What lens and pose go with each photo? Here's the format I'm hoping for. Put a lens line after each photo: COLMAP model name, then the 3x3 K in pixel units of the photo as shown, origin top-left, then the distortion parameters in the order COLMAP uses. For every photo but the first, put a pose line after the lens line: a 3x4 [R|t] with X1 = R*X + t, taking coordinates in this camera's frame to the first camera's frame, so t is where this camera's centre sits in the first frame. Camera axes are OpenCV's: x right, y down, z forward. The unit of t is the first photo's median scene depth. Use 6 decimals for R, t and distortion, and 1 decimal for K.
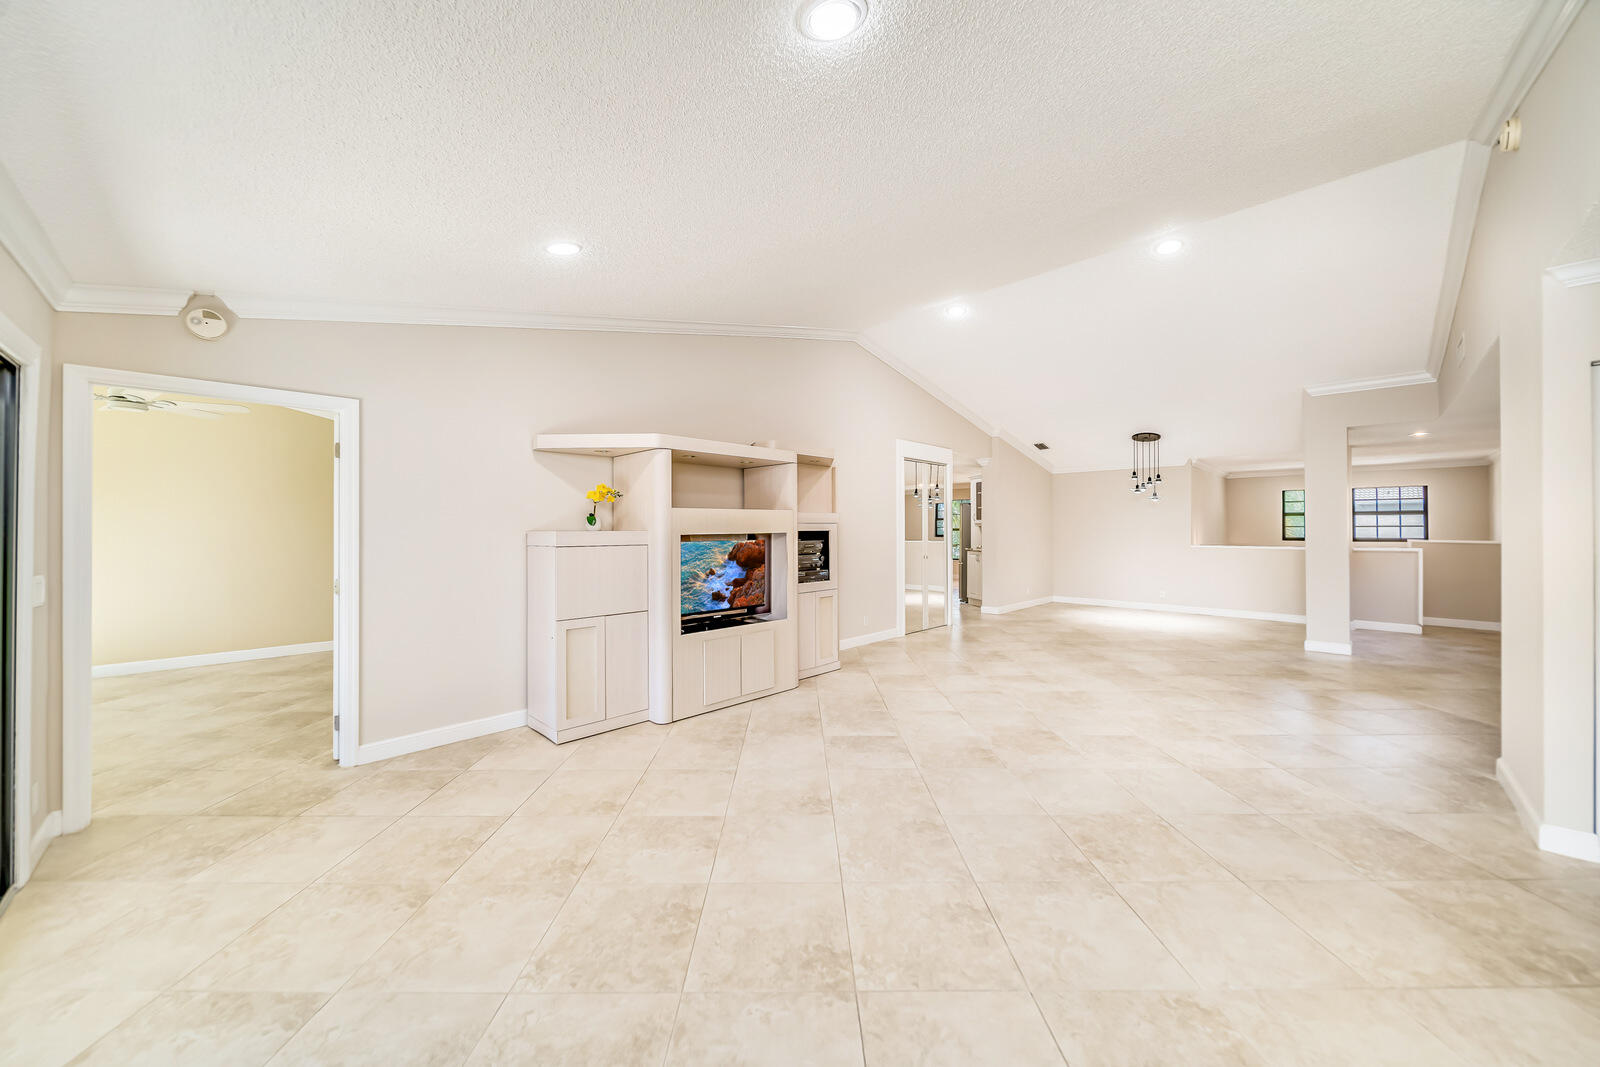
lens RADIAL K [[569.1, 0, 784.3], [0, 569.1, 530.1], [0, 0, 1]] dist [-0.001179, 0.000198]
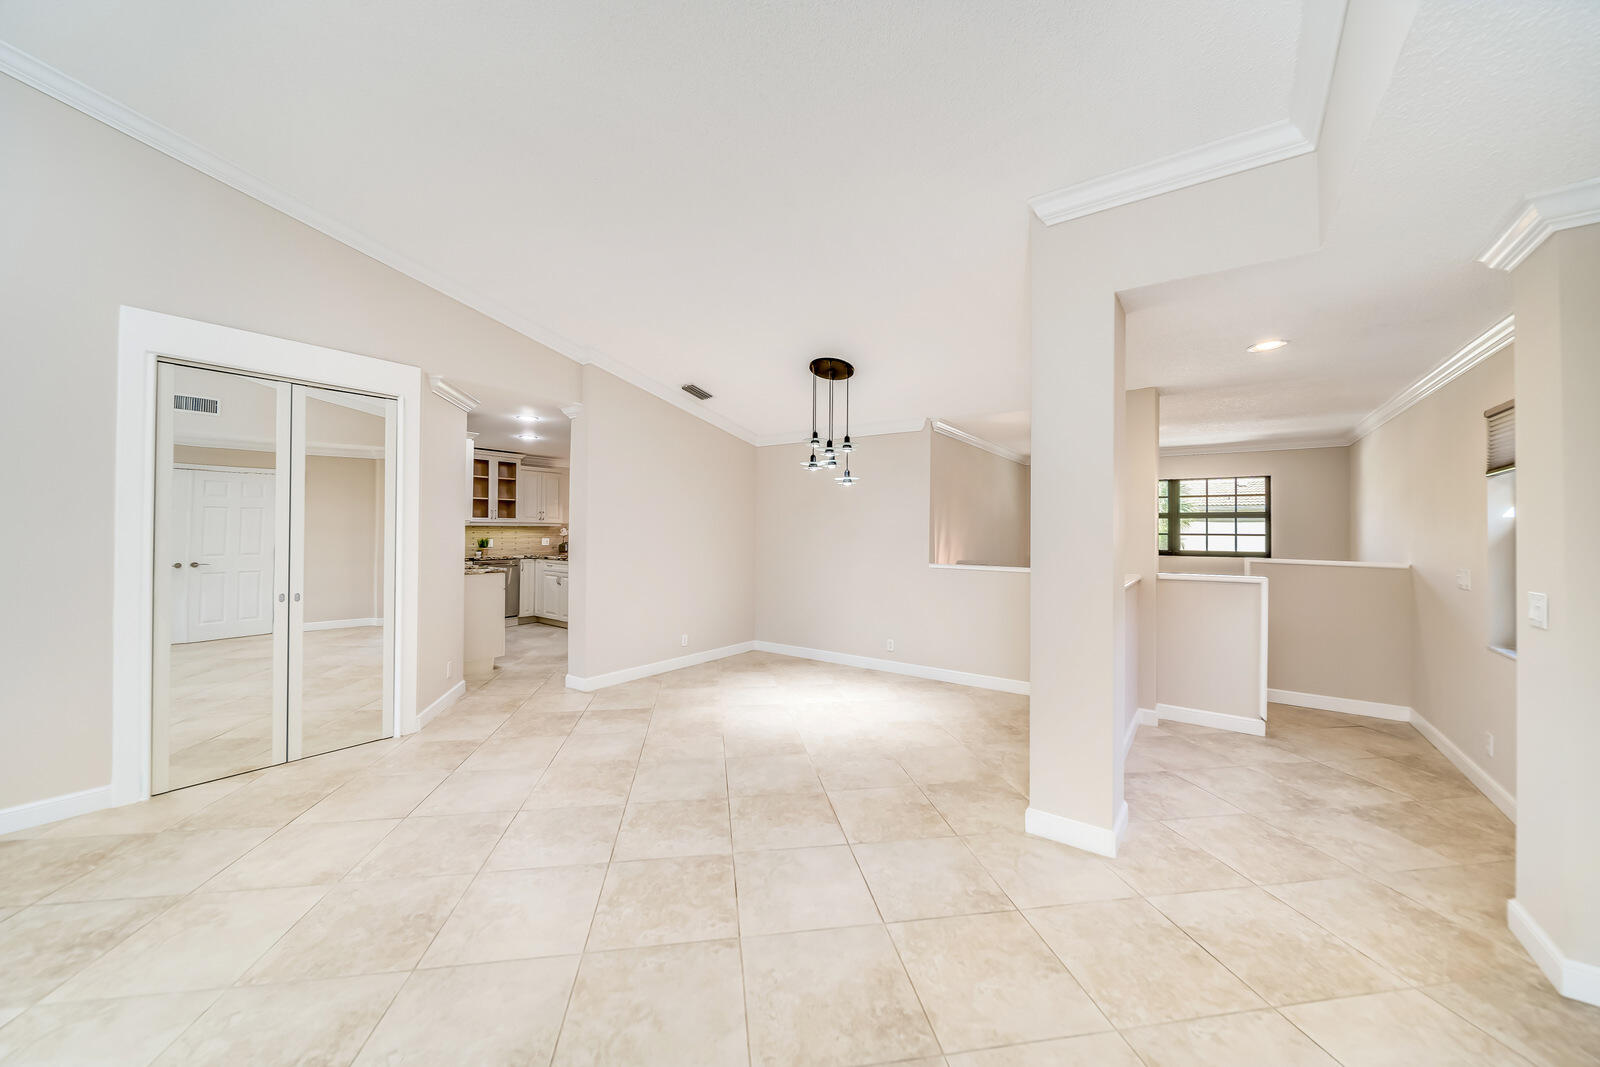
lens RADIAL K [[569.1, 0, 786.7], [0, 569.1, 531.6], [0, 0, 1]] dist [-0.001179, 0.000198]
pose [[0.988405, 0.010514, 0.151474, 0.536539], [-0.010471, 0.999945, -0.001084, -0.005944], [-0.151477, -0.000514, 0.988461, 0.487630]]
